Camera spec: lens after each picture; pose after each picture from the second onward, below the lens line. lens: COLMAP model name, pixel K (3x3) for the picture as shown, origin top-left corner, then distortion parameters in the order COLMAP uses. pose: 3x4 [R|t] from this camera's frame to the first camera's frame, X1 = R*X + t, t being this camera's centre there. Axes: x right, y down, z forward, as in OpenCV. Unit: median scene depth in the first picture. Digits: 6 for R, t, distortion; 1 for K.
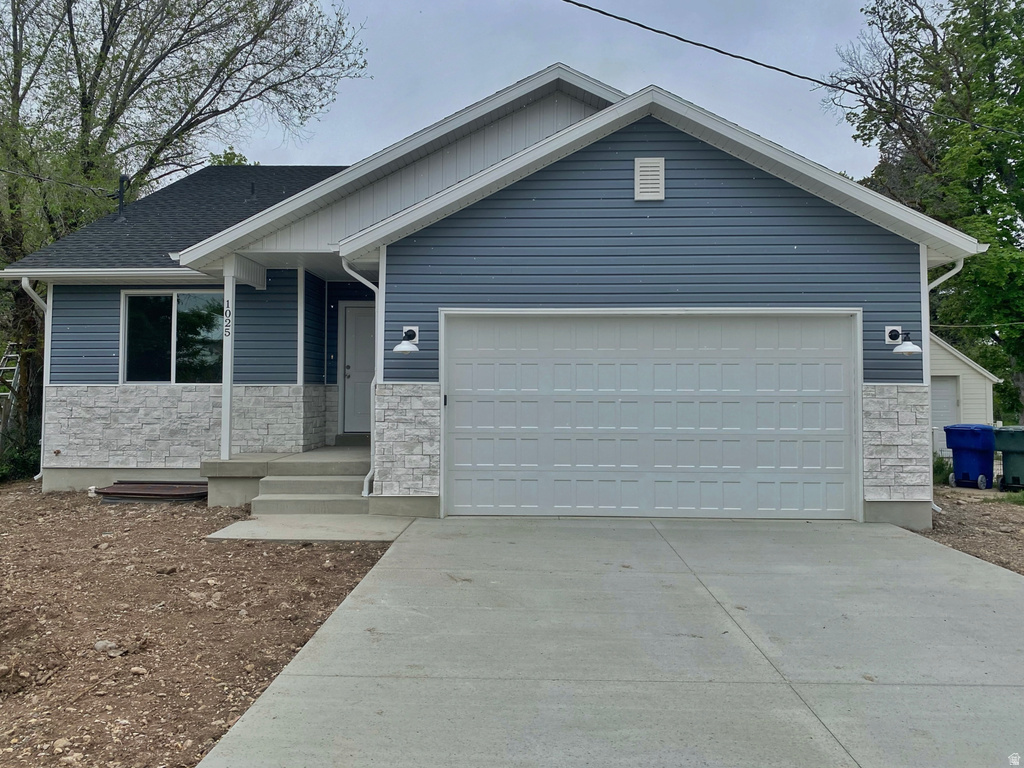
lens RADIAL K [[787.1, 0, 513.5], [0, 787.1, 369.2], [0, 0, 1]] dist [0.058036, -0.070163]
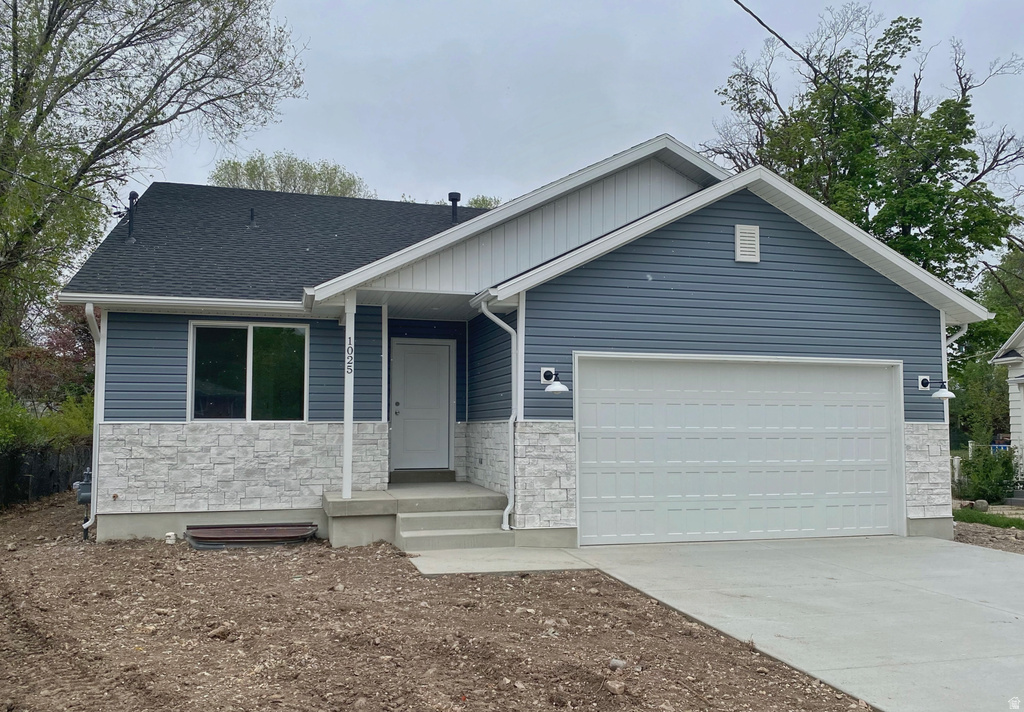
lens RADIAL K [[800.2, 0, 511.8], [0, 800.2, 387.7], [0, 0, 1]] dist [0.083179, -0.104670]
pose [[0.957243, 0.013245, 0.288981, -0.473287], [-0.007528, 0.999754, -0.020884, -0.004270], [-0.289186, 0.017816, 0.957107, -0.017185]]
